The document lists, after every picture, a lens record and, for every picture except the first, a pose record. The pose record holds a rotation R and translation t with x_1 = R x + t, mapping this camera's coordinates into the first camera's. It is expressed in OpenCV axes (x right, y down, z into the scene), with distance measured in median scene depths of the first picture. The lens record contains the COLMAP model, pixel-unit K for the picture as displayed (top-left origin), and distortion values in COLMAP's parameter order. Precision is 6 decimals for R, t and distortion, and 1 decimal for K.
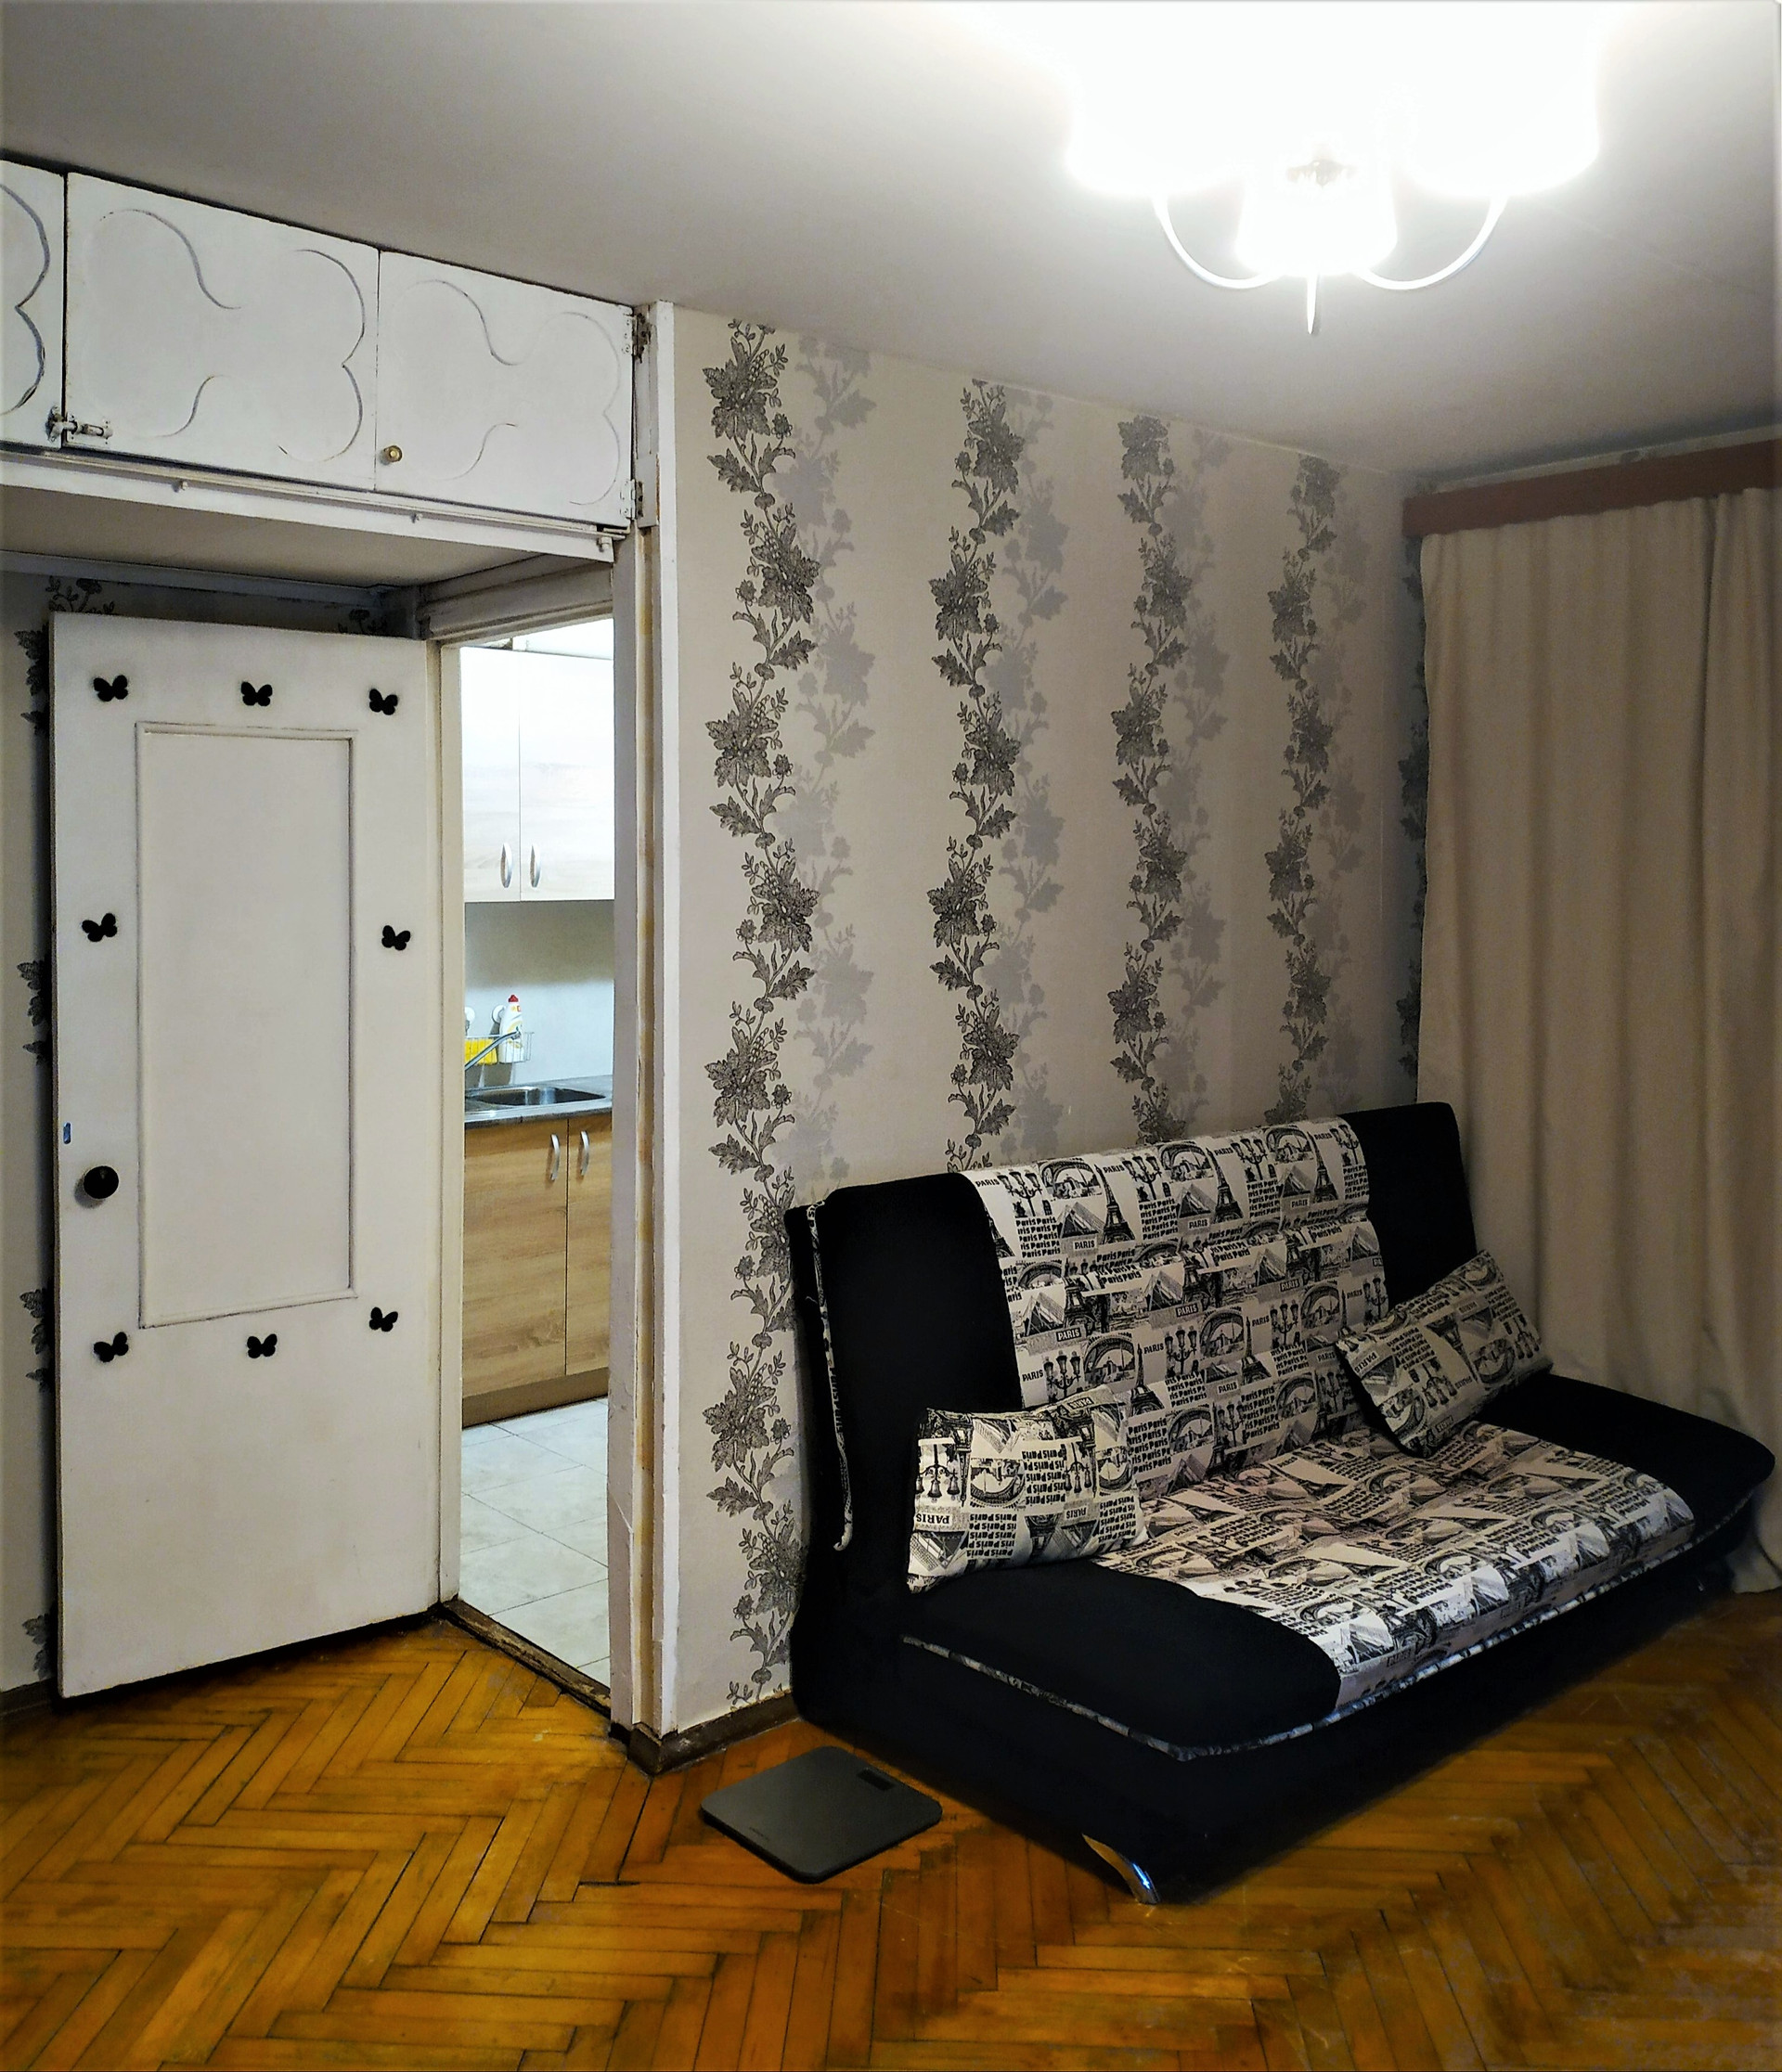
lens RADIAL K [[1885.2, 0, 891.0], [0, 1885.2, 1036.0], [0, 0, 1]] dist [-0.000107, -0.010055]
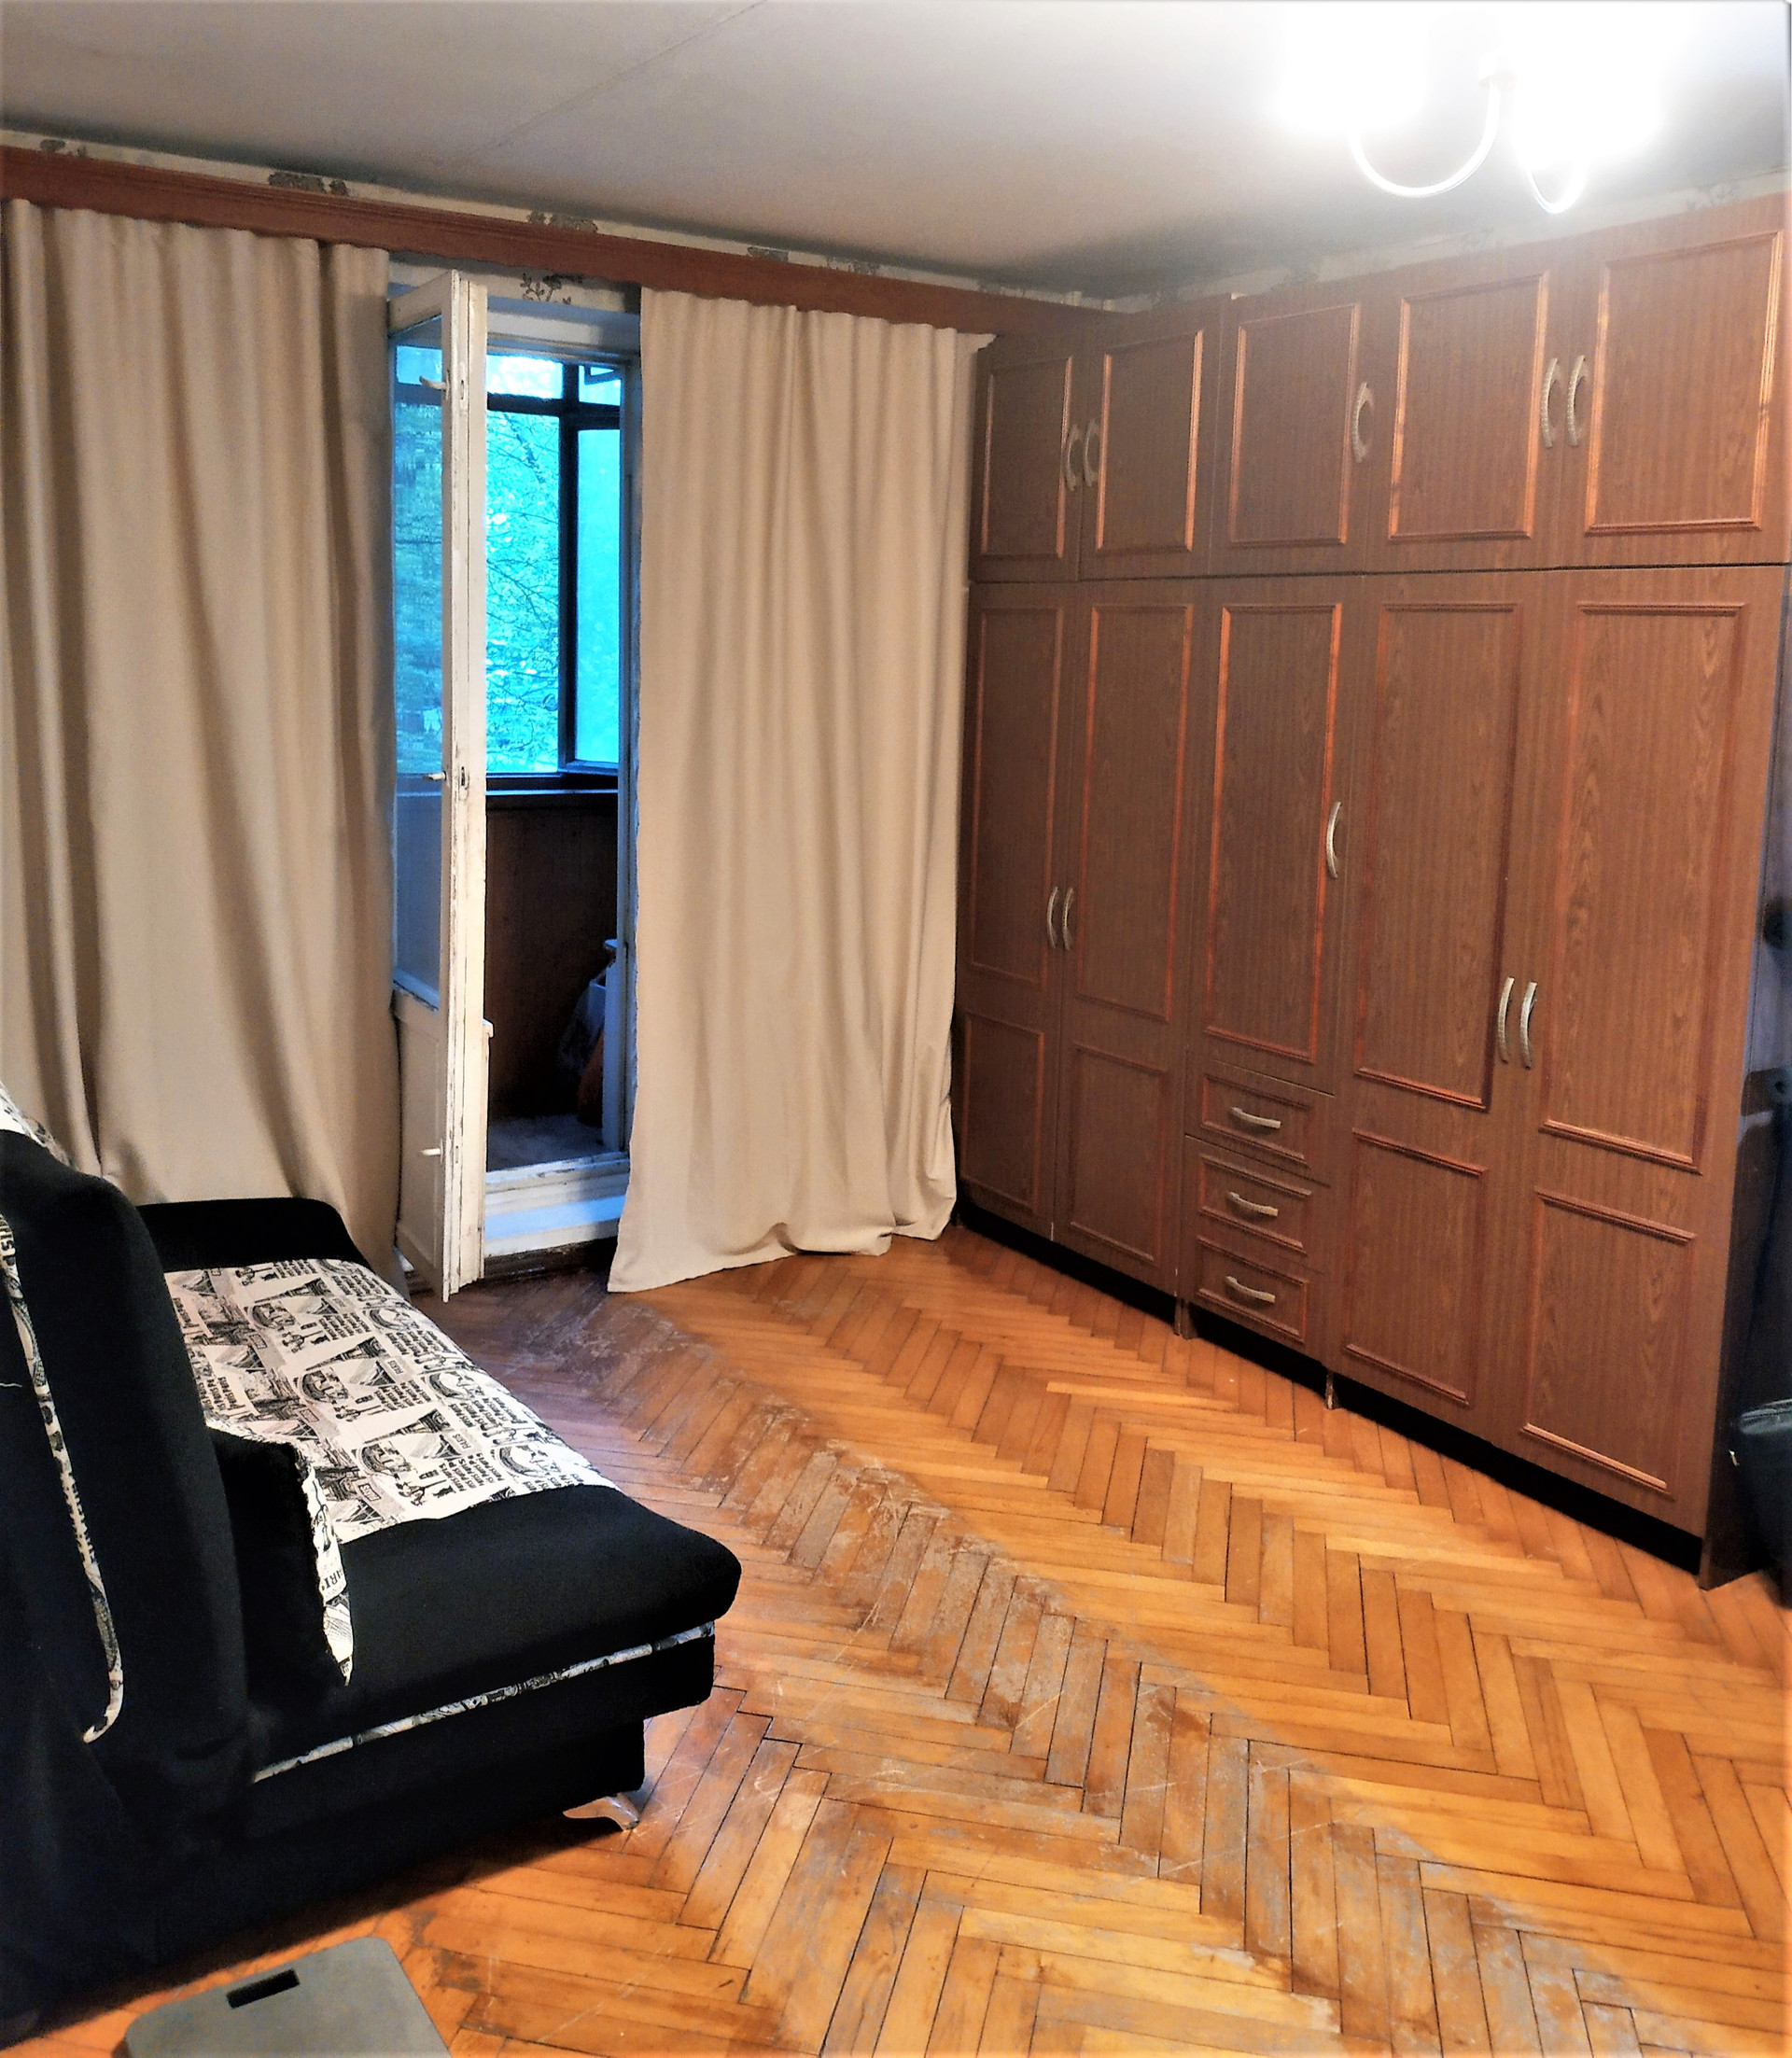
lens RADIAL K [[1847.9, 0, 895.9], [0, 1847.9, 986.2], [0, 0, 1]] dist [-0.000841, -0.001503]
pose [[0.169920, -0.187662, 0.967425, -0.543005], [0.073931, 0.981362, 0.177380, -0.068330], [-0.982681, 0.041382, 0.180627, 0.615995]]
